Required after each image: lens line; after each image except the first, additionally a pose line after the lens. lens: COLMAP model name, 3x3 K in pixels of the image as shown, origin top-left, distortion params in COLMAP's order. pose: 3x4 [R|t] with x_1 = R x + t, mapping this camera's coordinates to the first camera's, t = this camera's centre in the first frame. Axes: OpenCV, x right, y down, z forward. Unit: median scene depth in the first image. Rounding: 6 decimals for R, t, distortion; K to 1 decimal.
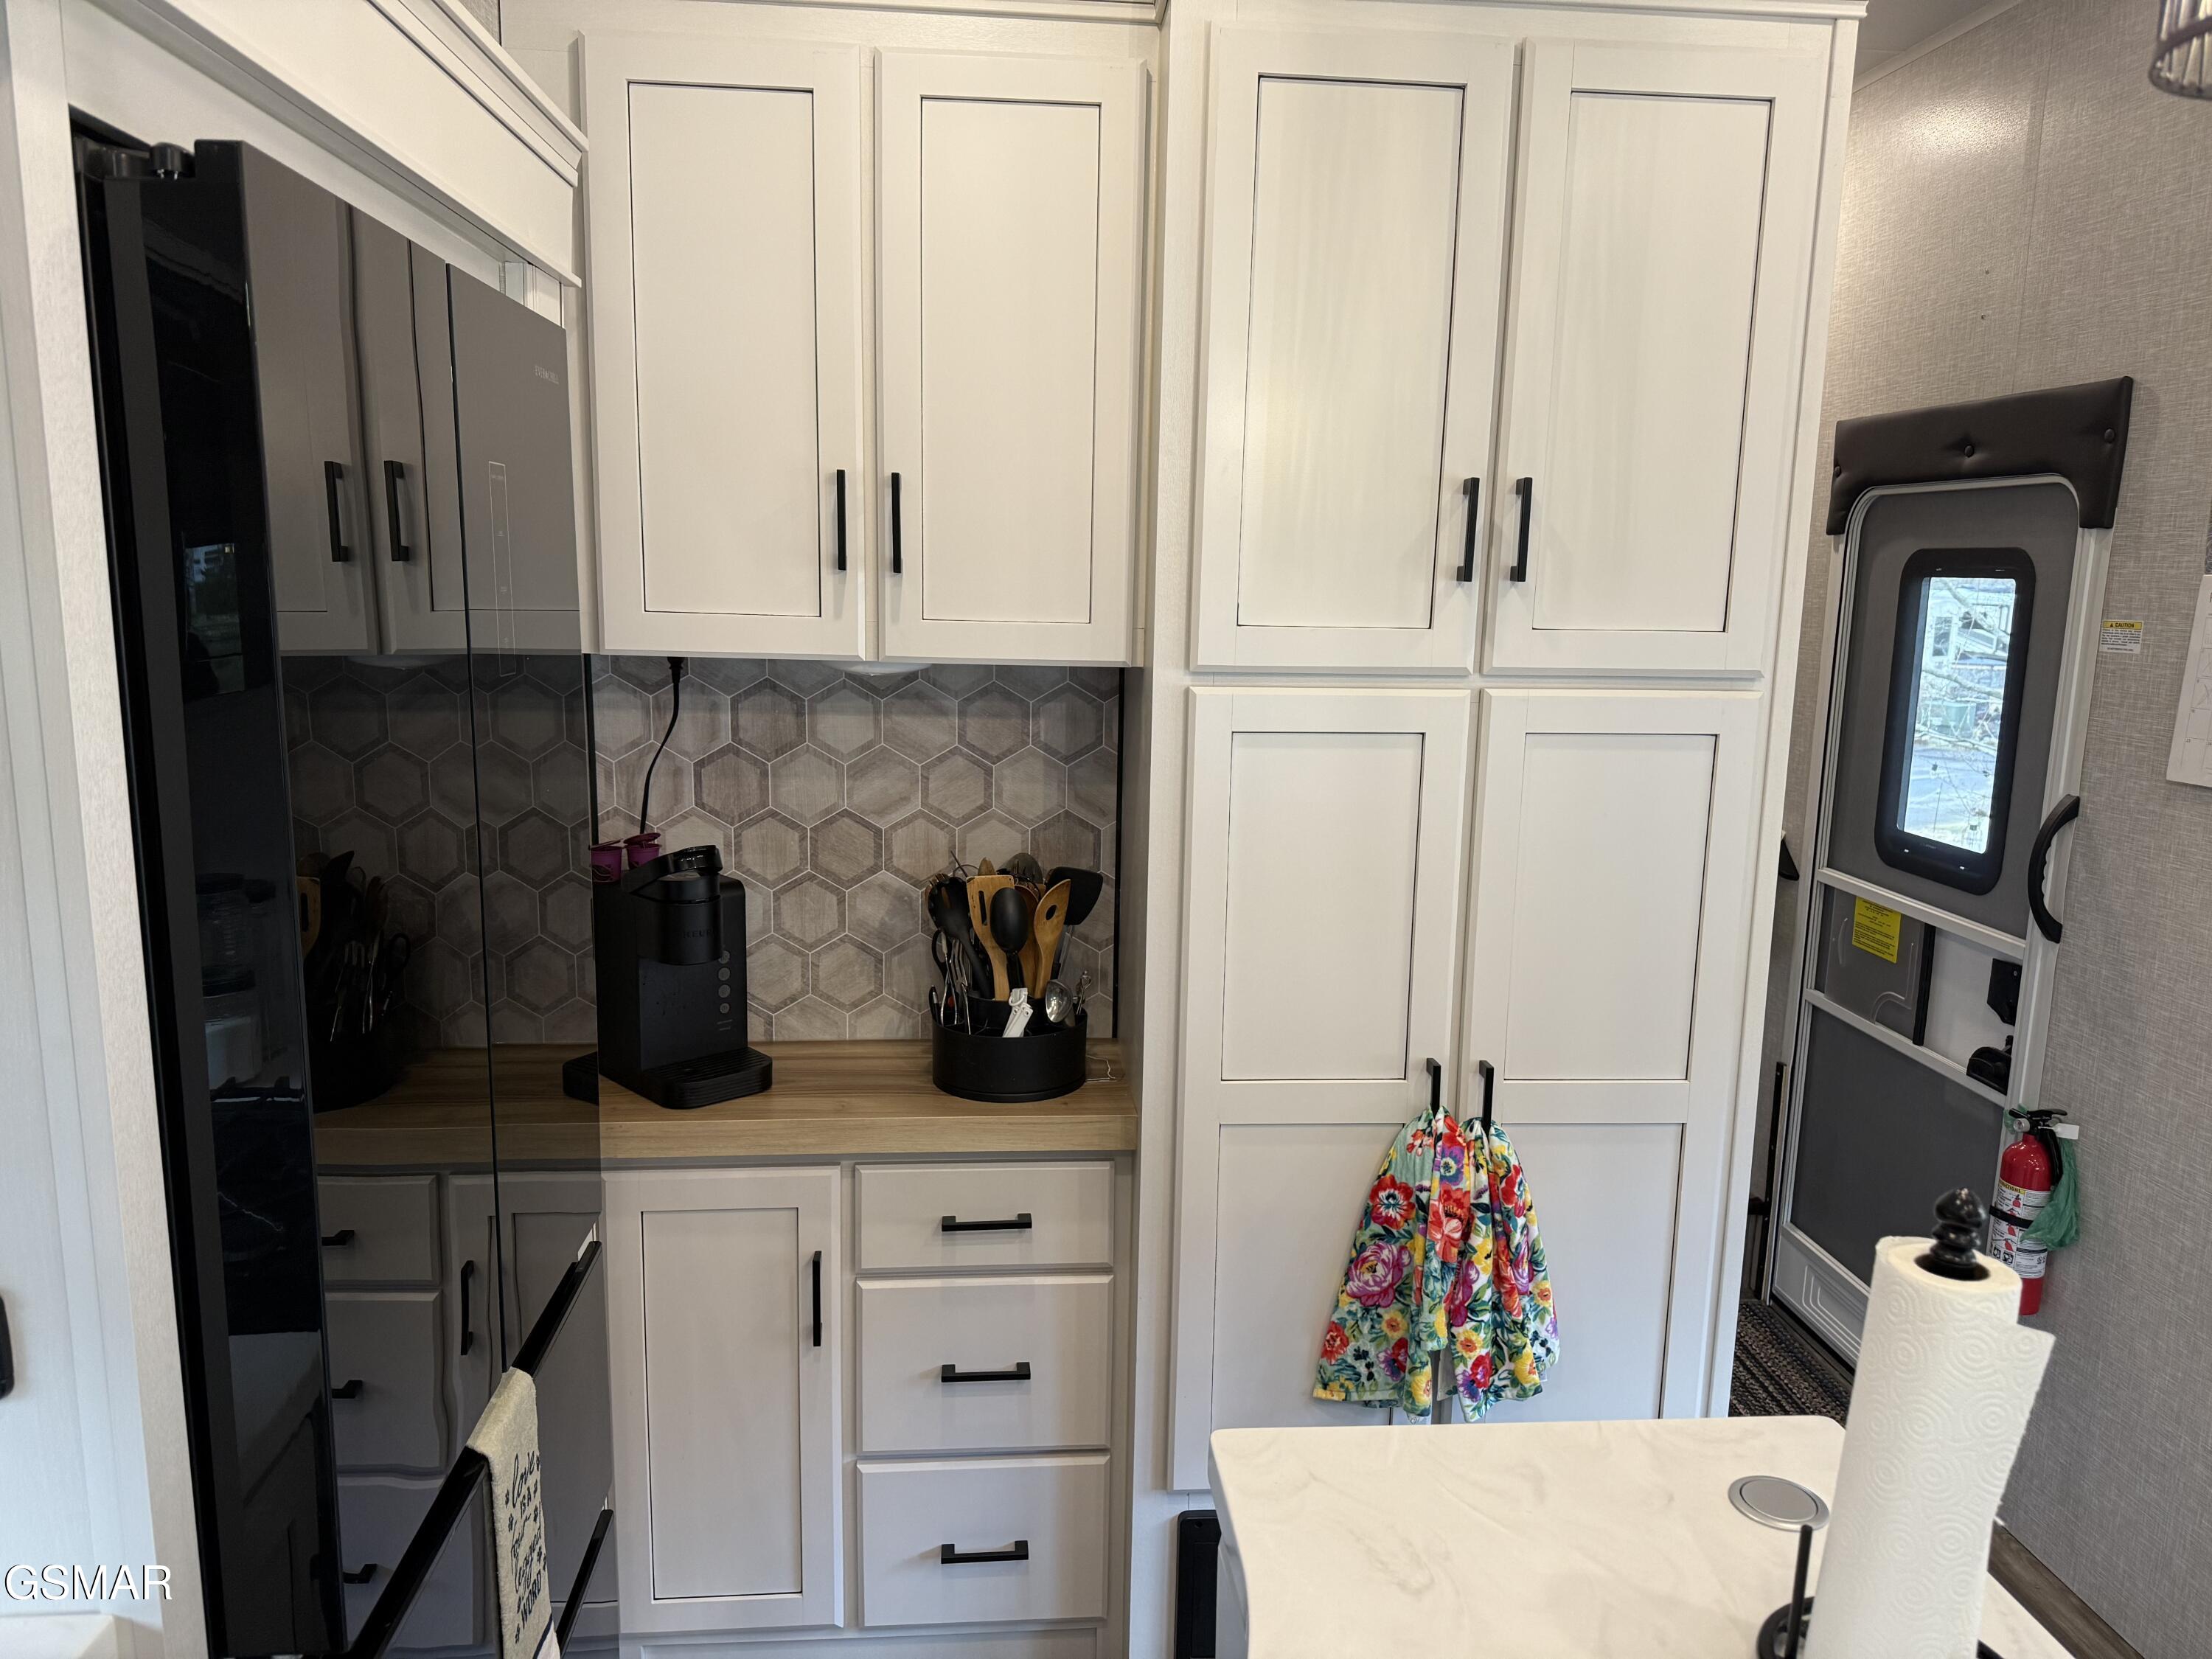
lens RADIAL K [[1506.9, 0, 1106.0], [0, 1506.9, 829.5], [0, 0, 1]] dist [0.124447, -0.119525]
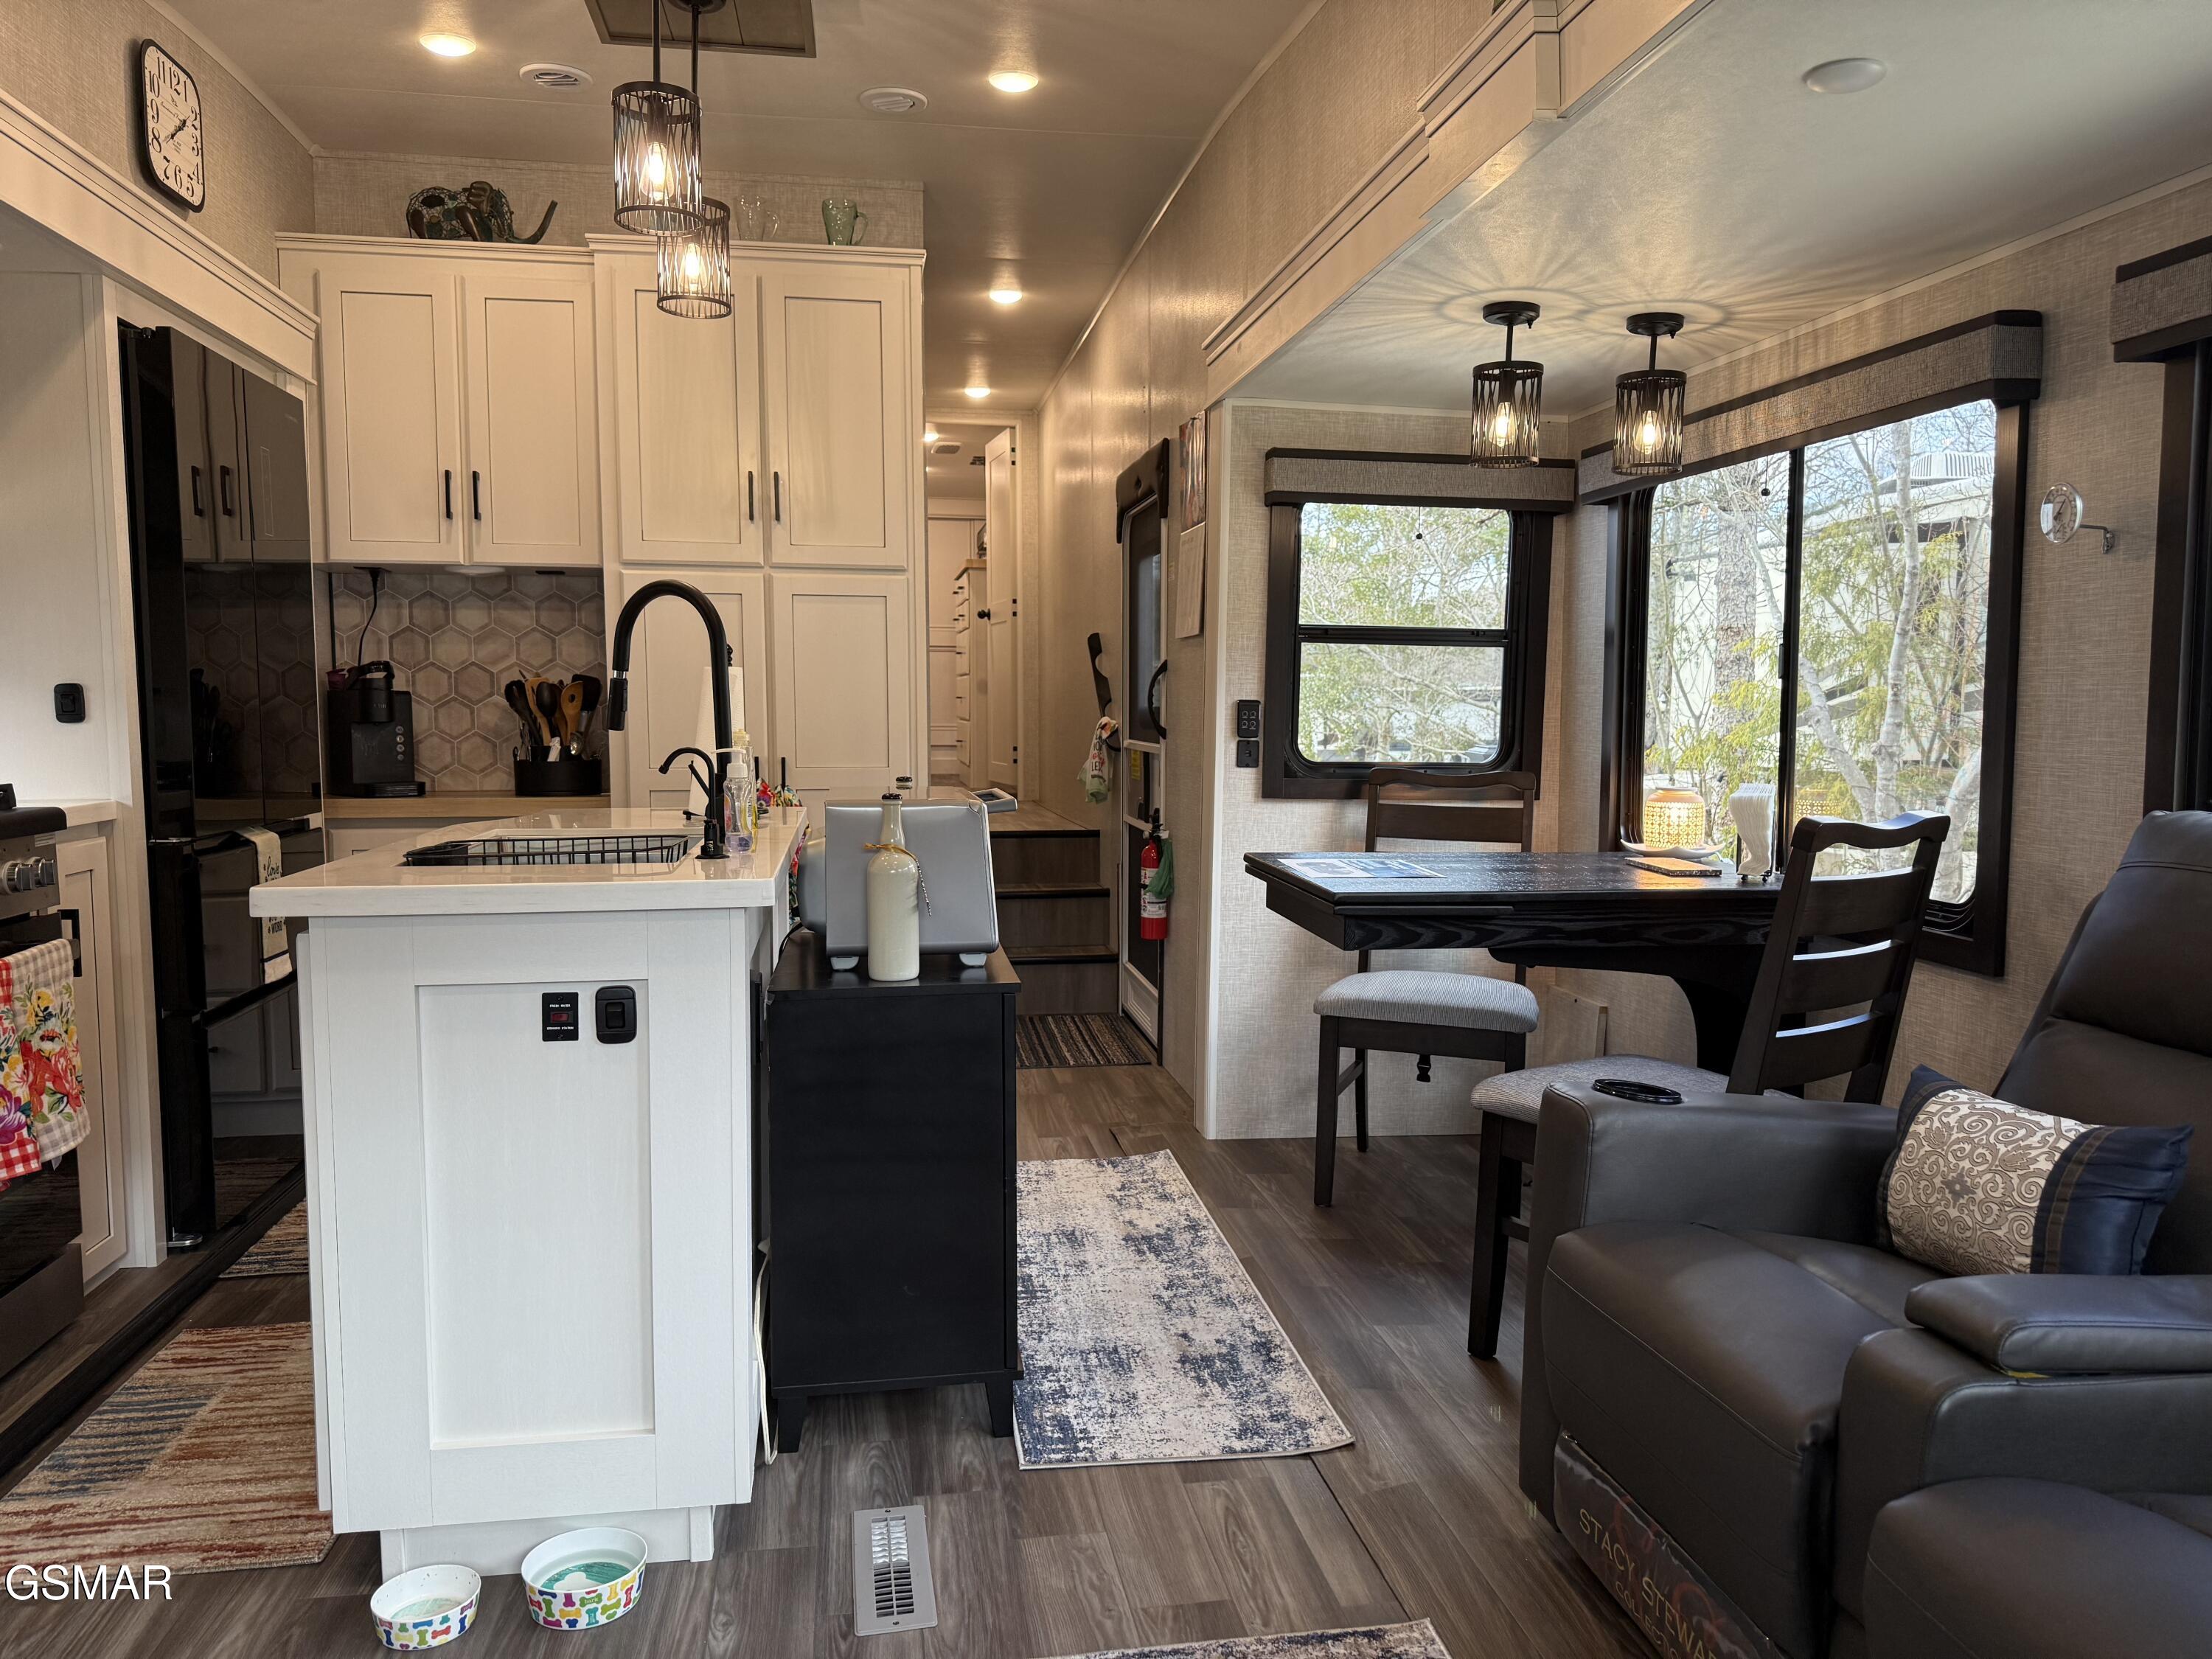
lens RADIAL K [[1518.5, 0, 1106.0], [0, 1518.5, 829.5], [0, 0, 1]] dist [0.012652, 0.000141]
pose [[0.996247, -0.027352, 0.082124, 0.444152], [0.034353, 0.995781, -0.085088, 0.379890], [-0.079450, 0.087590, 0.992983, -0.900088]]
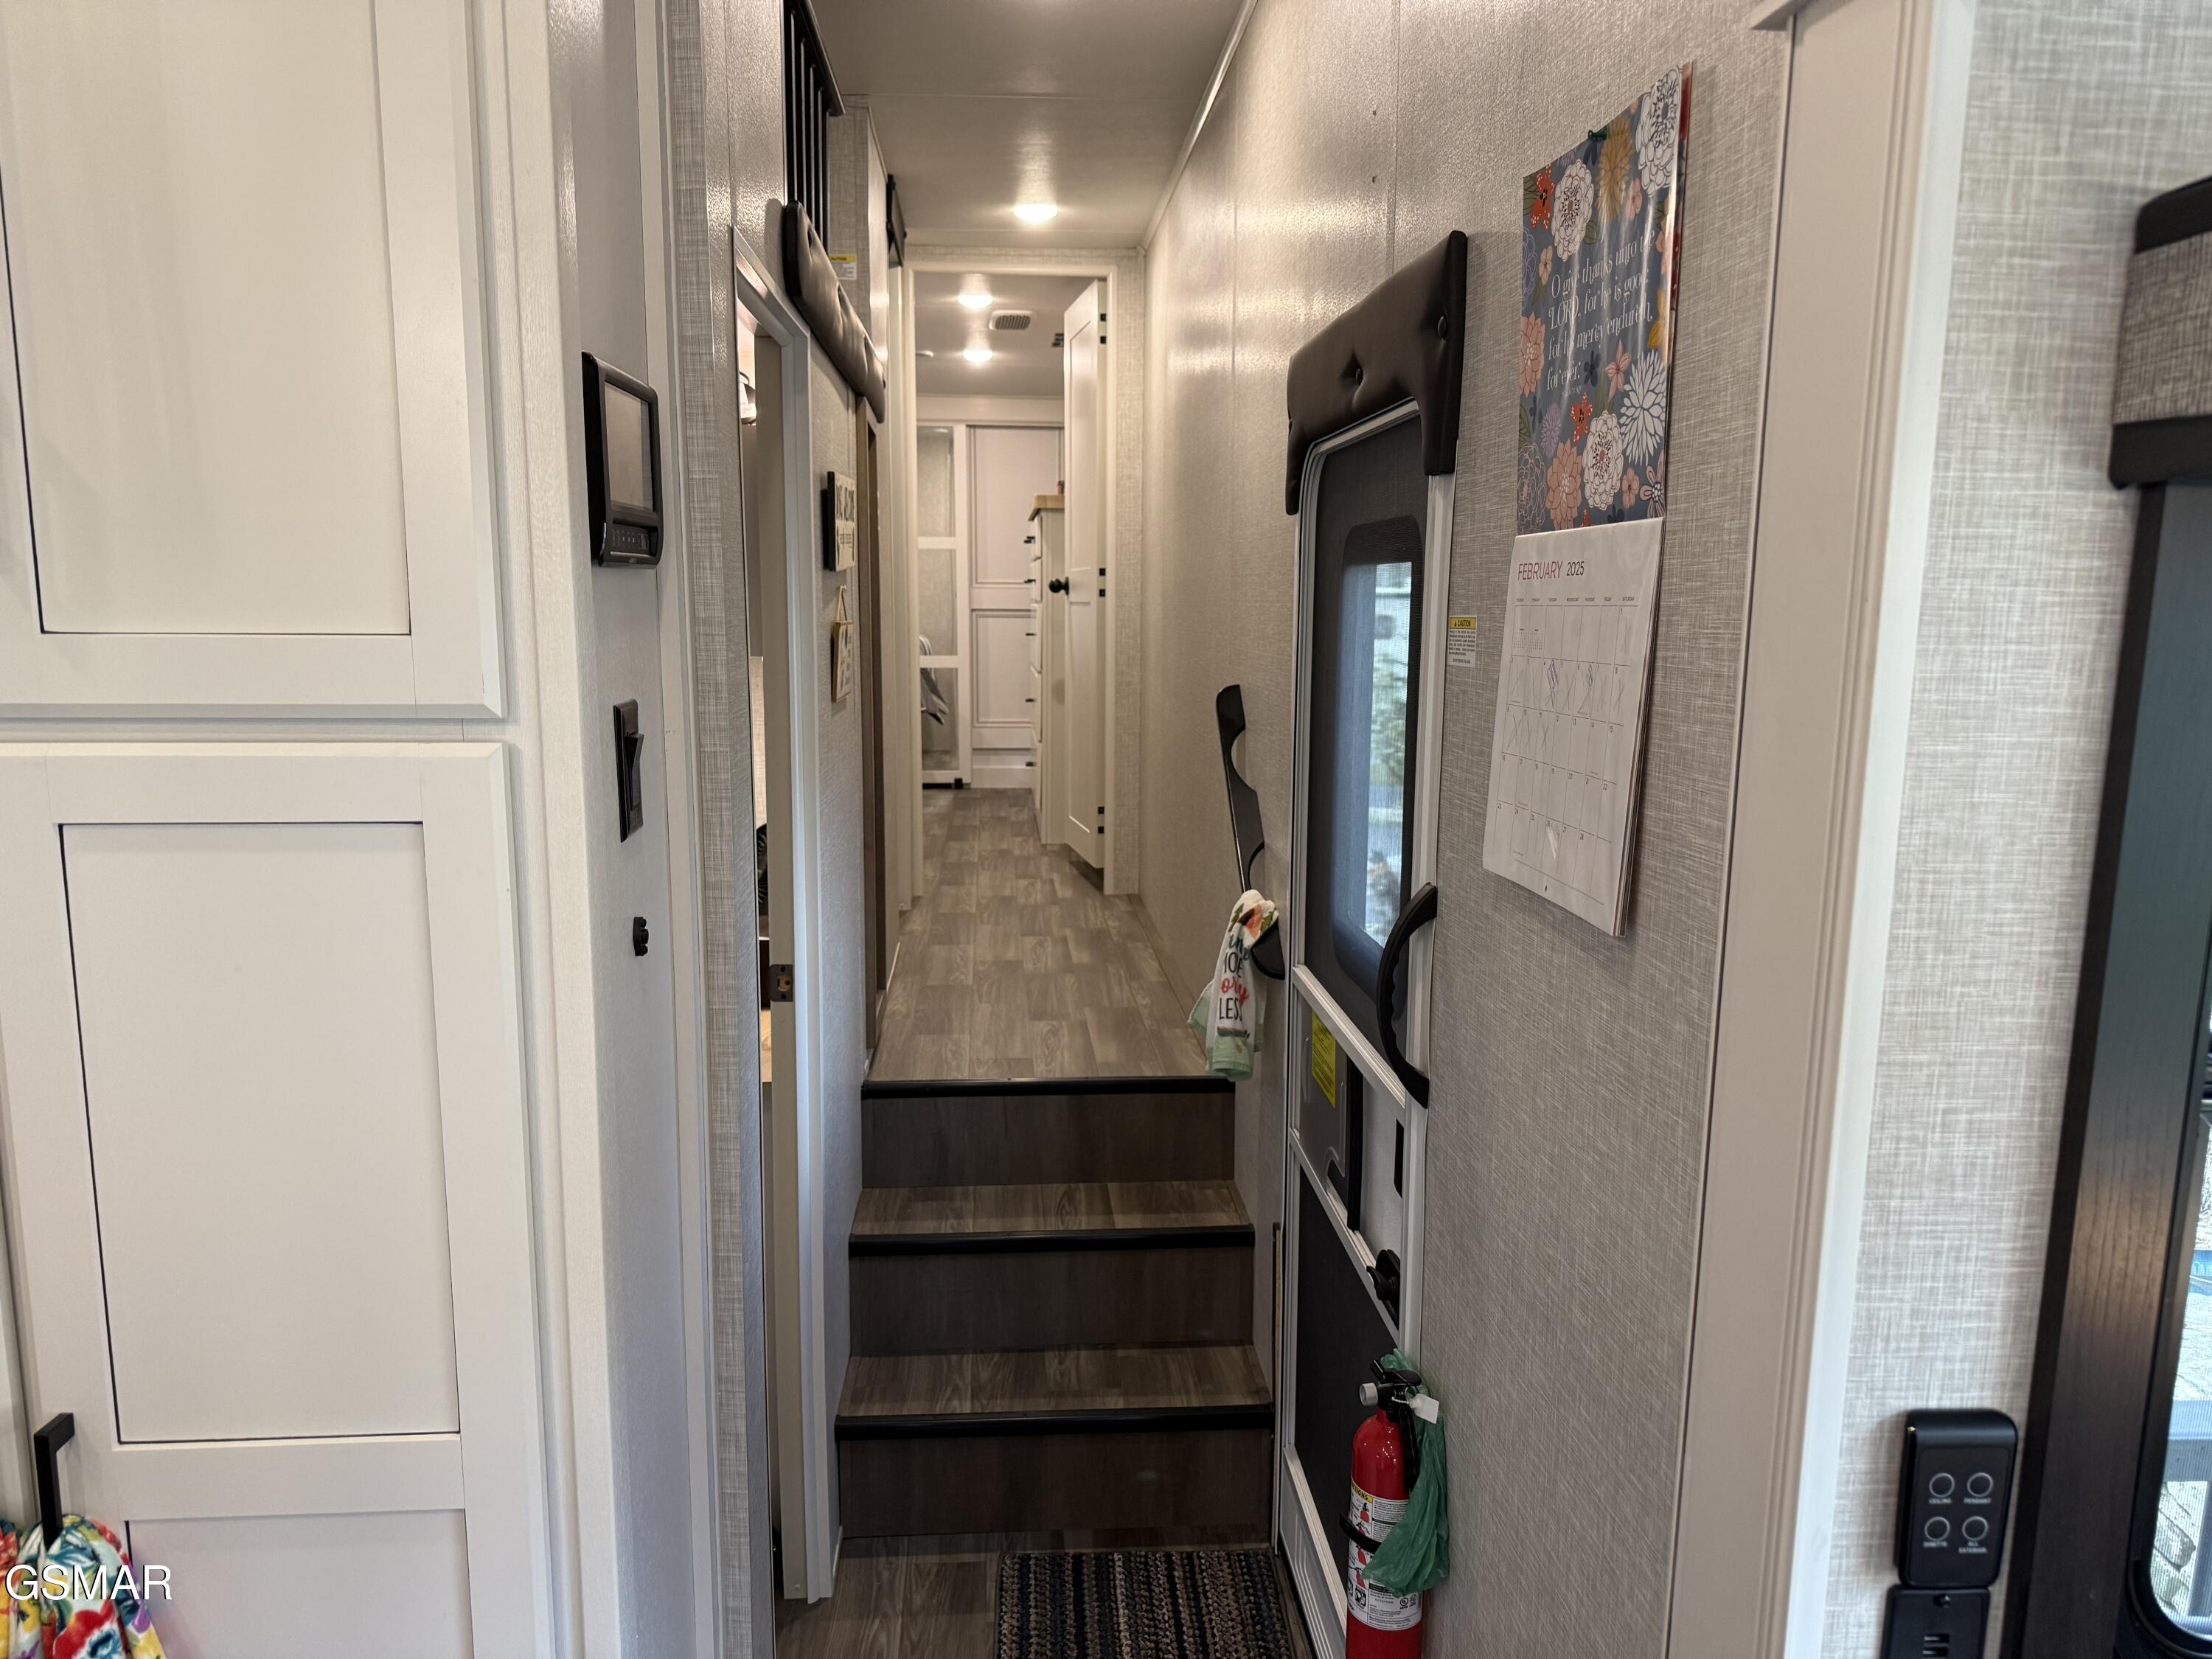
lens RADIAL K [[1482.2, 0, 1106.0], [0, 1482.2, 829.5], [0, 0, 1]] dist [0.129803, -0.181067]
pose [[0.999853, -0.015070, -0.008226, 0.551218], [0.014937, 0.999760, -0.016048, -0.041747], [0.008466, 0.015923, 0.999837, 0.410747]]
